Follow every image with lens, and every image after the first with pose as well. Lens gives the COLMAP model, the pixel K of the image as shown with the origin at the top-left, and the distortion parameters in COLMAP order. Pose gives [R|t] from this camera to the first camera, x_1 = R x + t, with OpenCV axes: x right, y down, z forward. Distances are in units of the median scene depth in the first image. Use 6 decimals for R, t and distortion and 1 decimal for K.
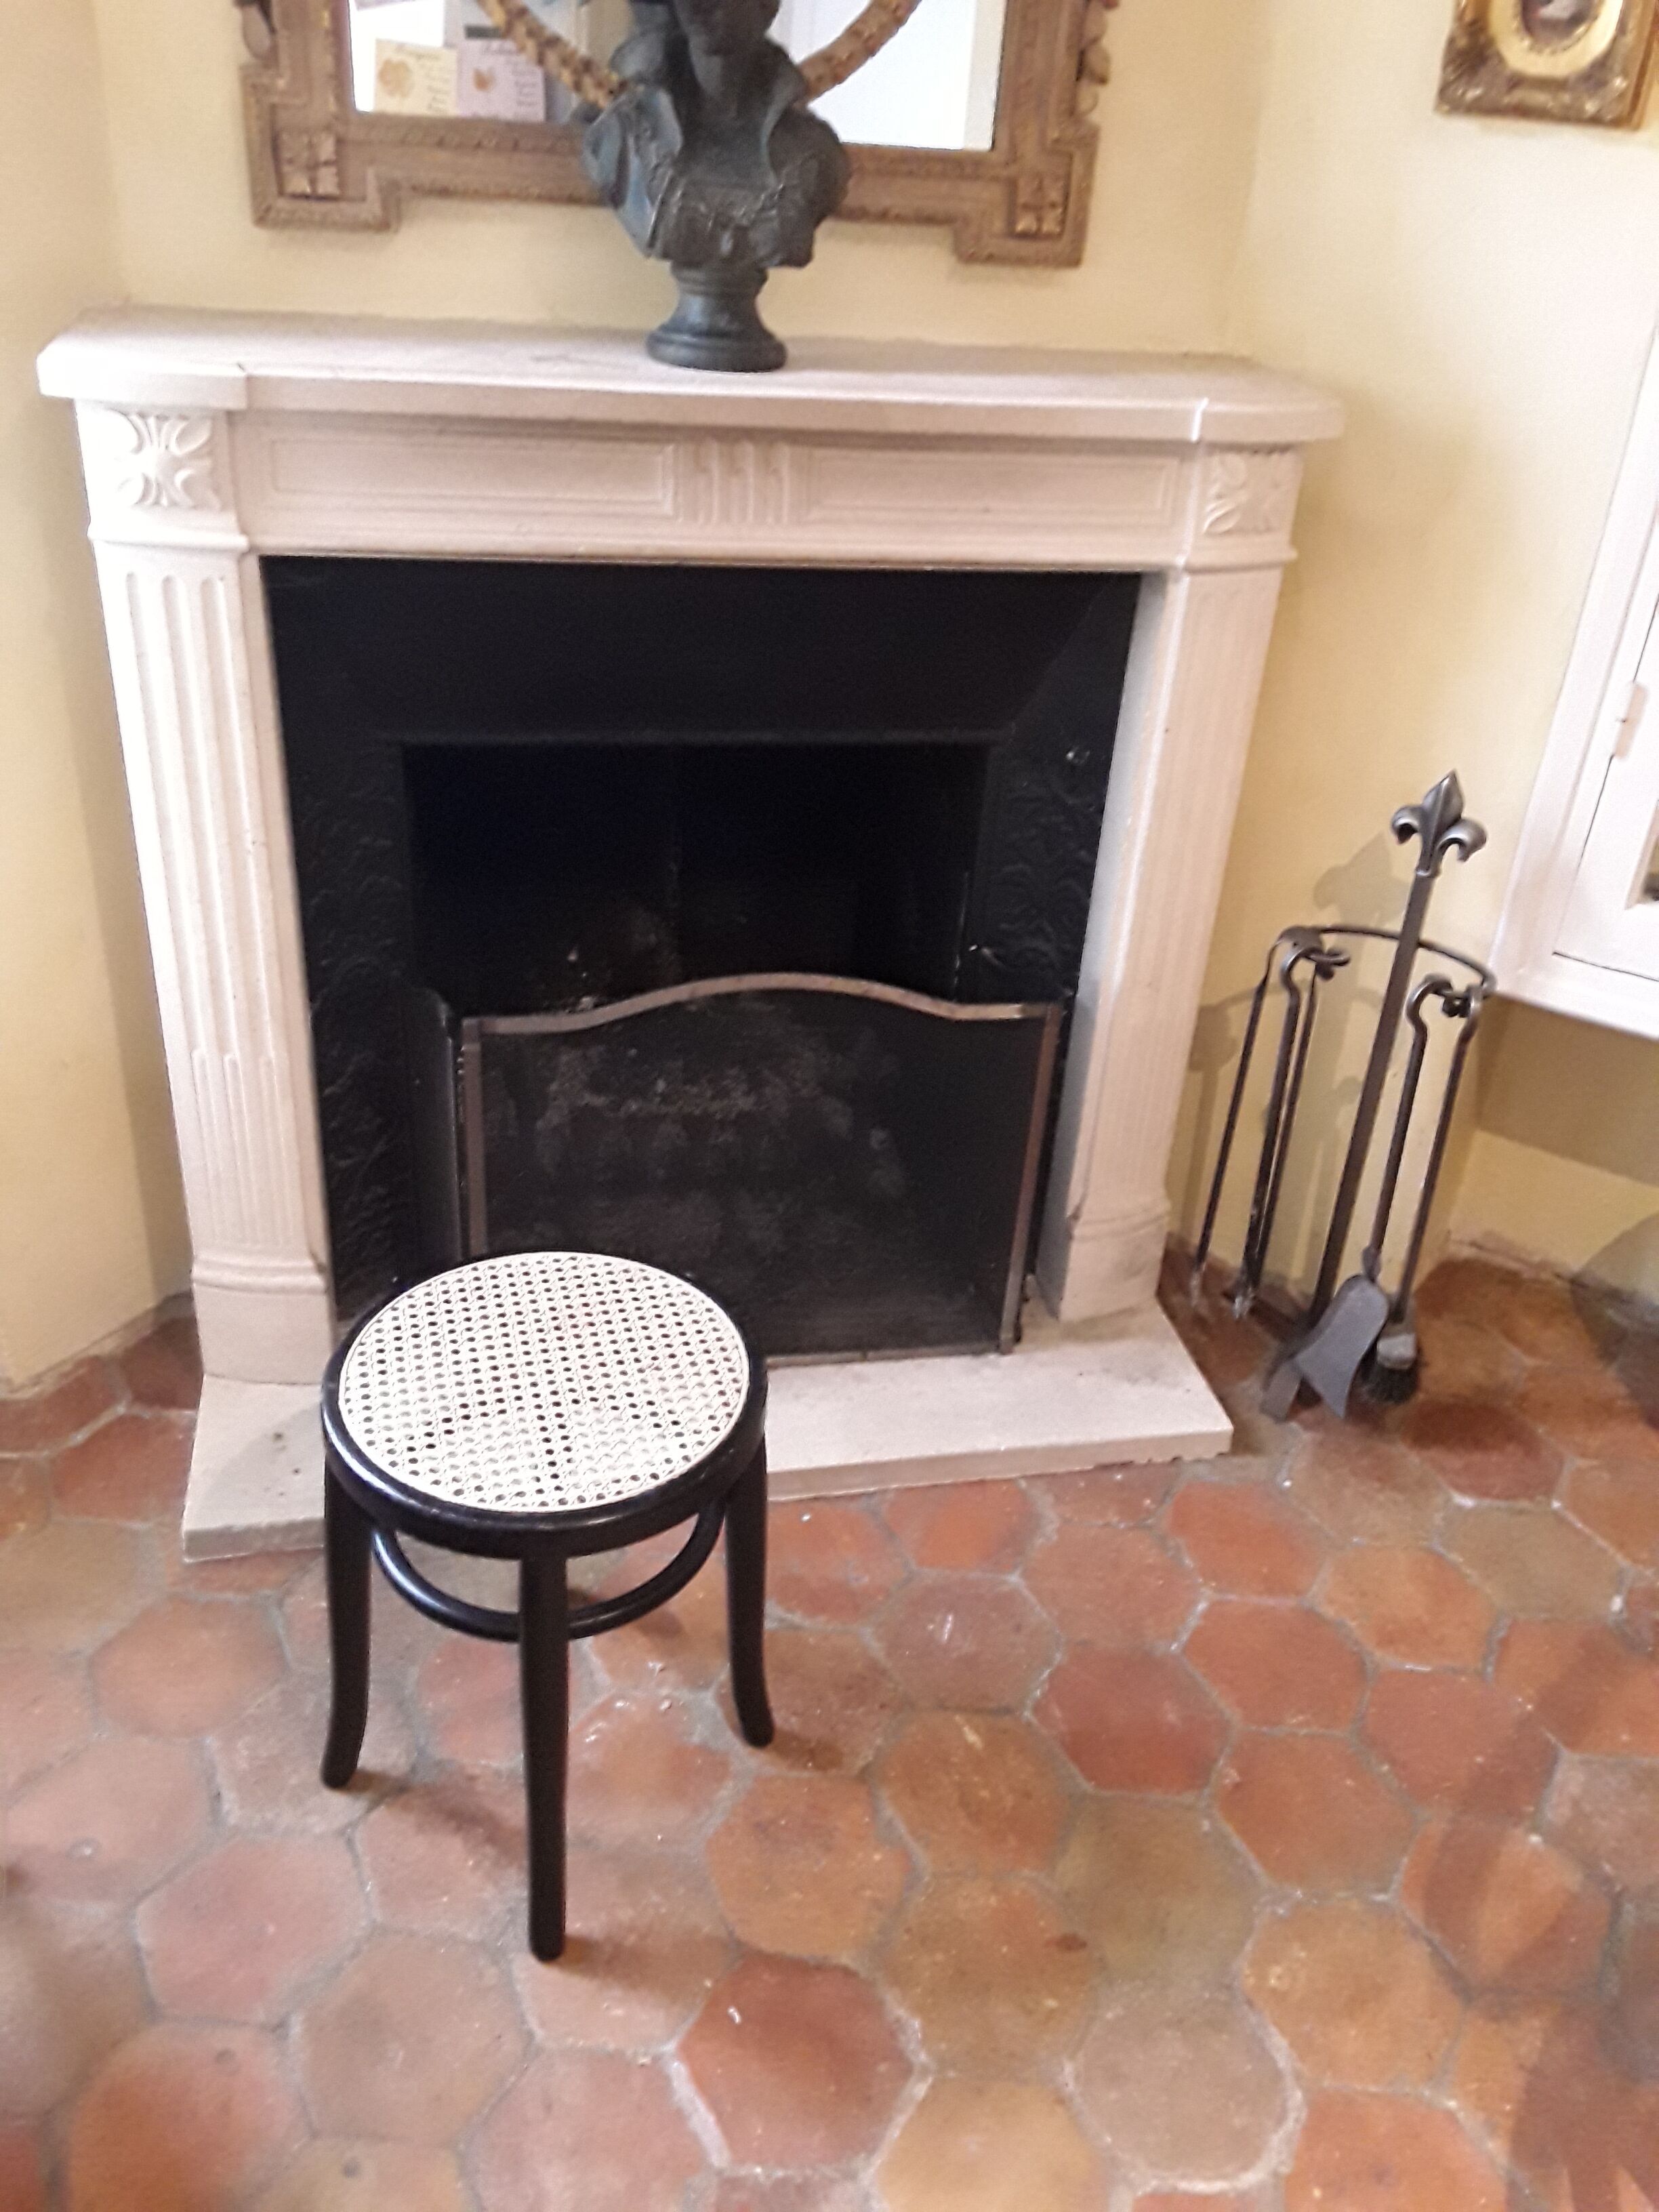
lens RADIAL K [[1798.0, 0, 829.5], [0, 1798.0, 1106.0], [0, 0, 1]] dist [0.073566, -0.001082]
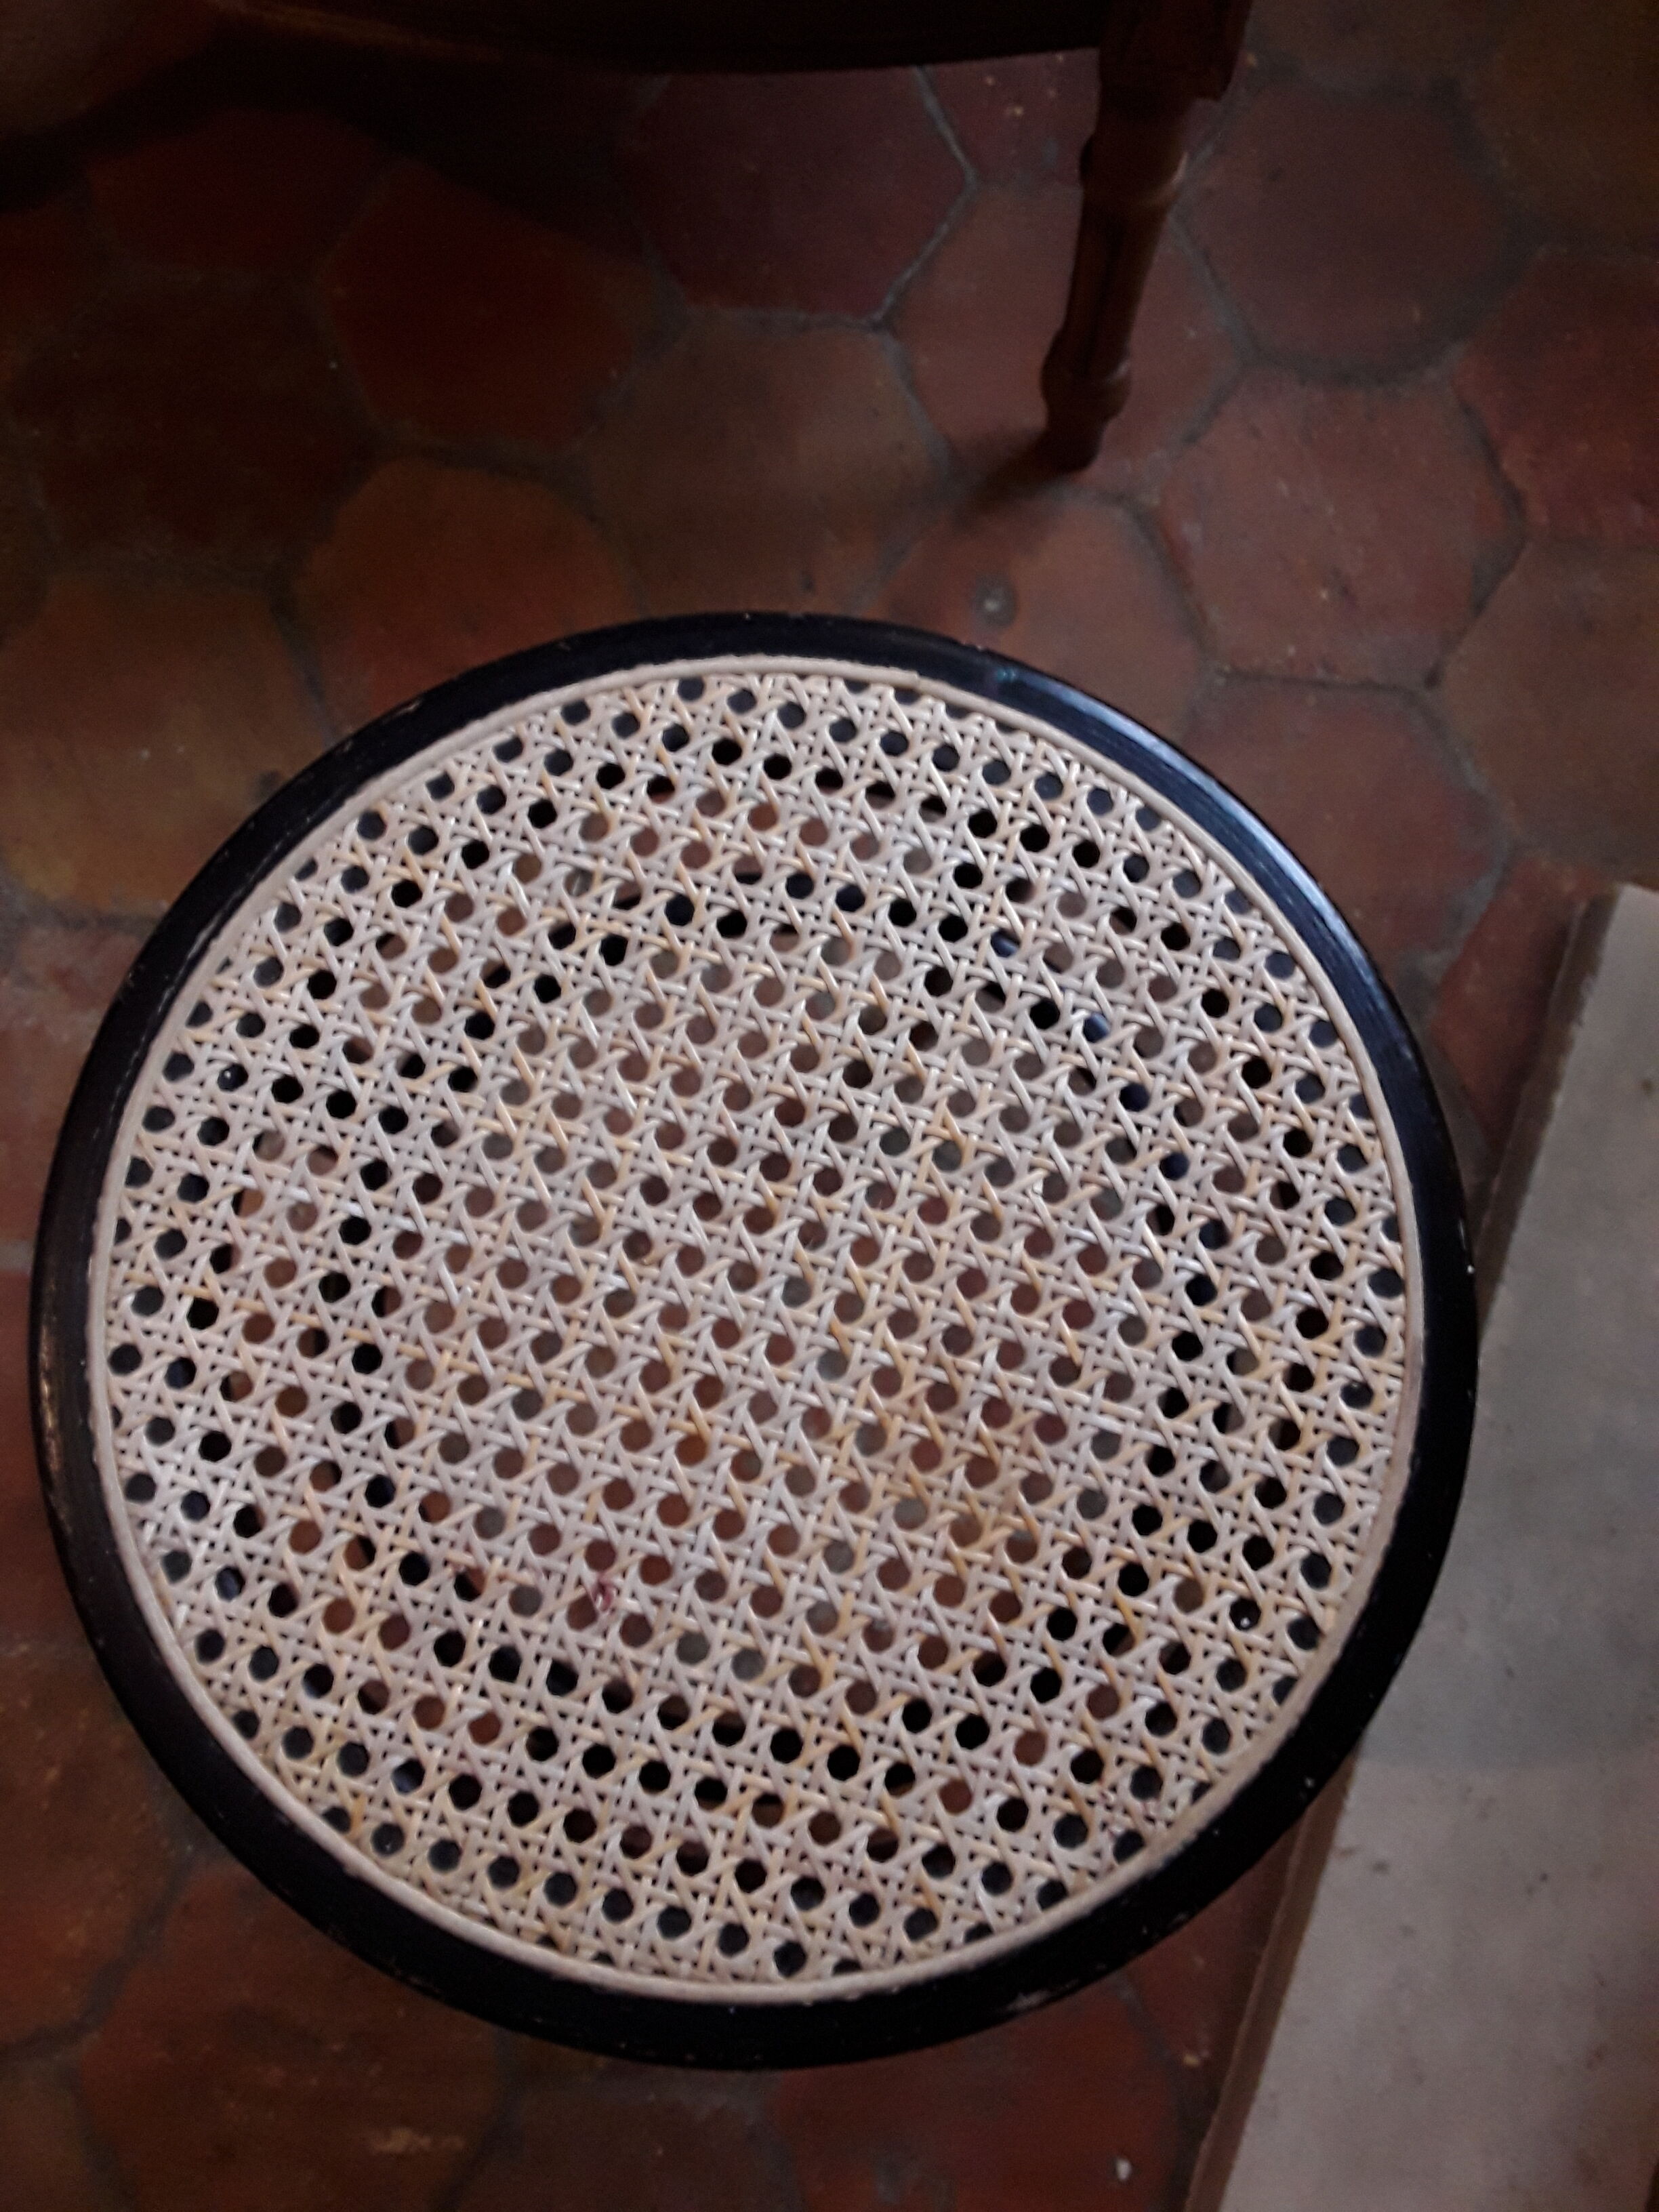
lens RADIAL K [[1798.0, 0, 829.5], [0, 1798.0, 1106.0], [0, 0, 1]] dist [0.073566, -0.001082]
pose [[-0.529133, 0.824169, -0.201900, -0.116092], [-0.468975, -0.085750, 0.879039, -0.113454], [0.707163, 0.559814, 0.431888, 0.796684]]
